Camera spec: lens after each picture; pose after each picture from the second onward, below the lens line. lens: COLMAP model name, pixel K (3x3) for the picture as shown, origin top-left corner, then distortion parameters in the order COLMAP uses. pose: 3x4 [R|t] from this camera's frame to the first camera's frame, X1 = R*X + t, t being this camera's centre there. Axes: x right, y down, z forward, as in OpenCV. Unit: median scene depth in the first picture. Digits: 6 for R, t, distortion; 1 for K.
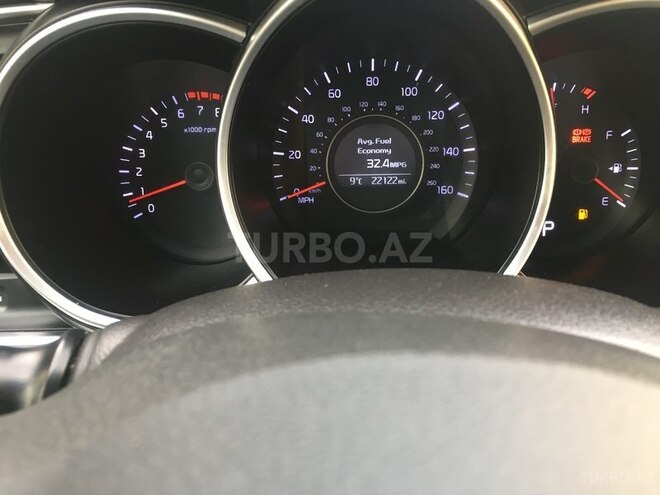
lens RADIAL K [[558.2, 0, 330.0], [0, 558.2, 248.5], [0, 0, 1]] dist [0.024842, -0.010238]
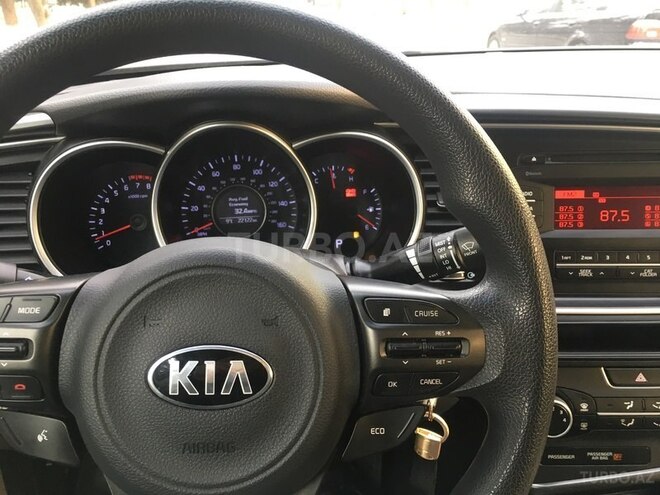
lens RADIAL K [[558.2, 0, 331.9], [0, 558.2, 246.1], [0, 0, 1]] dist [0.024842, -0.010238]
pose [[0.987915, -0.047113, 0.147661, 0.100906], [0.064427, 0.991302, -0.114755, 0.181756], [-0.140970, 0.122881, 0.982358, -0.785423]]
